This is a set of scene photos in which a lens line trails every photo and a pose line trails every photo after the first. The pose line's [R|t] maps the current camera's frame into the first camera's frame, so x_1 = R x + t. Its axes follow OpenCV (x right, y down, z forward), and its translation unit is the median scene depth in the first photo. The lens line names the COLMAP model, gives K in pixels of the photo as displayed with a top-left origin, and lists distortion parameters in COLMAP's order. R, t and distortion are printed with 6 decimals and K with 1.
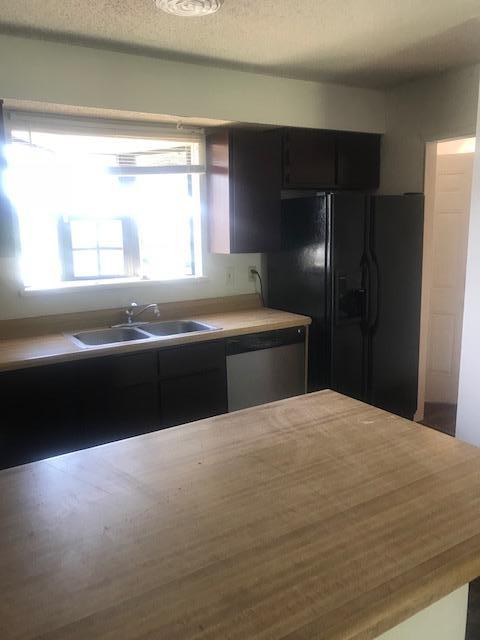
lens RADIAL K [[527.2, 0, 239.9], [0, 527.2, 320.0], [0, 0, 1]] dist [0.007309, 0.007532]
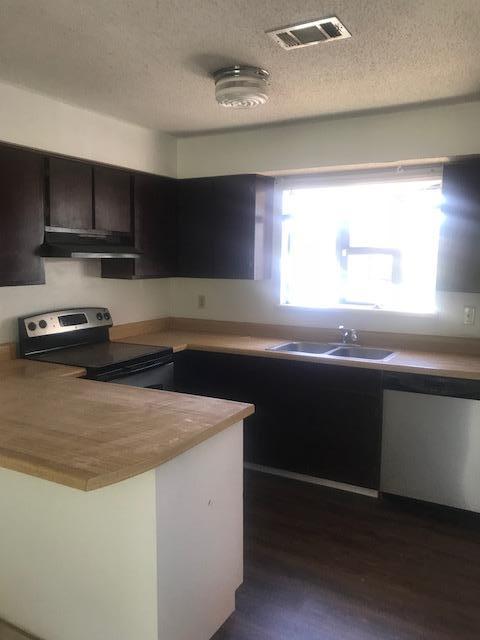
lens RADIAL K [[527.2, 0, 238.7], [0, 527.2, 318.8], [0, 0, 1]] dist [0.007309, 0.007532]
pose [[0.477896, 0.119915, -0.870193, 1.322368], [-0.167962, 0.984835, 0.043471, -0.114784], [0.862209, 0.125384, 0.490790, 0.442025]]
